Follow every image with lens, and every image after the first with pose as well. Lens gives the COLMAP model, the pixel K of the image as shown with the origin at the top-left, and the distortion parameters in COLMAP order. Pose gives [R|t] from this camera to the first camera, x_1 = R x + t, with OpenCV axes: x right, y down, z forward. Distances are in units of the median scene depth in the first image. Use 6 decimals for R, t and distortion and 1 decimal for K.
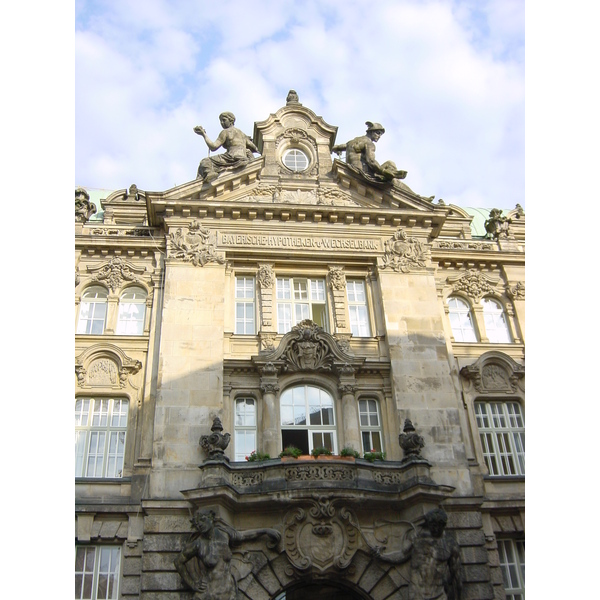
lens RADIAL K [[696.5, 0, 300.0], [0, 696.5, 300.0], [0, 0, 1]] dist [-0.152891, 0.019144]
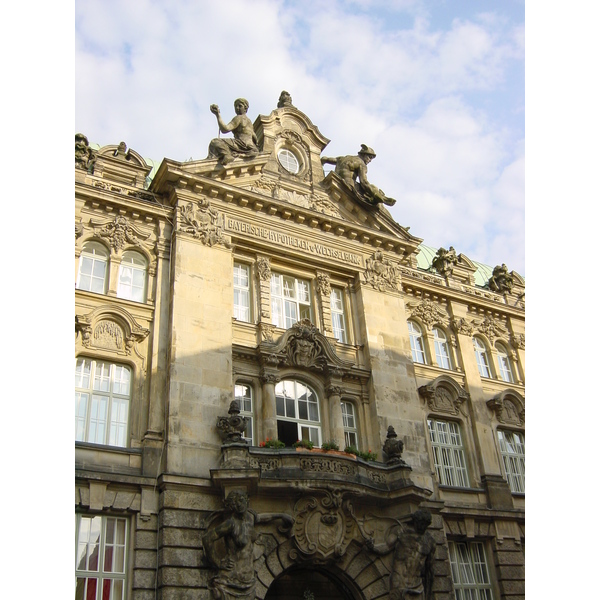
lens RADIAL K [[696.5, 0, 300.0], [0, 696.5, 300.0], [0, 0, 1]] dist [-0.152891, 0.019144]
pose [[0.922702, 0.193222, 0.333597, -0.360072], [-0.197904, 0.980012, -0.020243, 0.023251], [-0.330841, -0.047342, 0.942498, 0.010256]]
